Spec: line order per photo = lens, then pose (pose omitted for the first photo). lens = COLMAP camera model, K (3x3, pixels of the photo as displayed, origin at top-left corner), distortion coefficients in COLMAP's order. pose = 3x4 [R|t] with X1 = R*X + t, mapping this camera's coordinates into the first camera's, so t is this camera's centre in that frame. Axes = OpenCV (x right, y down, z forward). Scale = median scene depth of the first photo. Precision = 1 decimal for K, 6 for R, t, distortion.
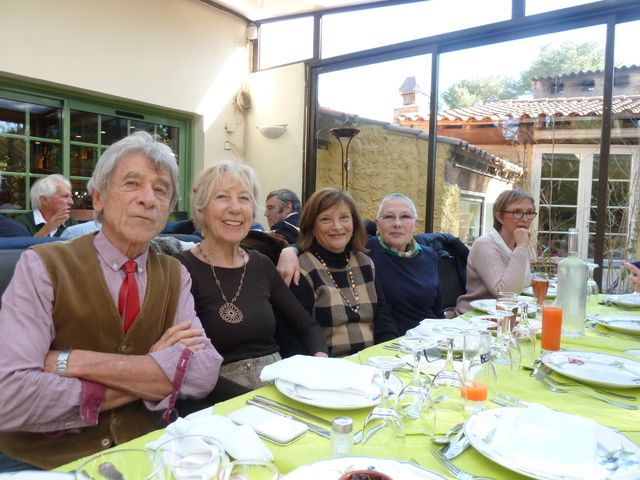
lens RADIAL K [[480.1, 0, 320.0], [0, 480.1, 240.0], [0, 0, 1]] dist [0.000332, 0.002944]
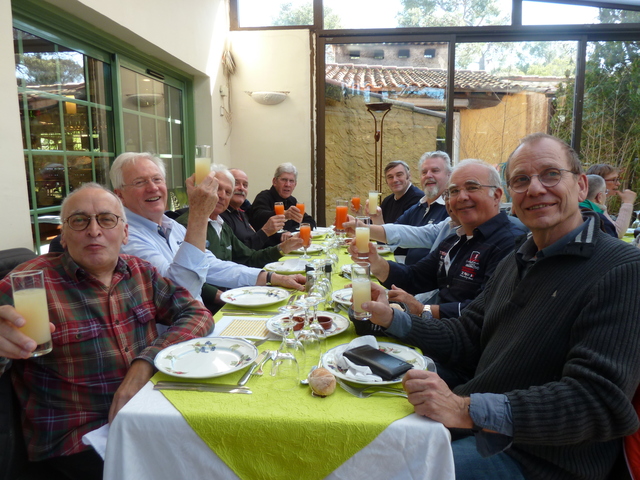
lens RADIAL K [[480.1, 0, 320.0], [0, 480.1, 240.0], [0, 0, 1]] dist [0.000332, 0.002944]
pose [[0.827841, -0.122356, 0.547457, -0.606680], [0.062901, 0.990015, 0.126151, -0.060660], [-0.557426, -0.069997, 0.827271, 0.131053]]
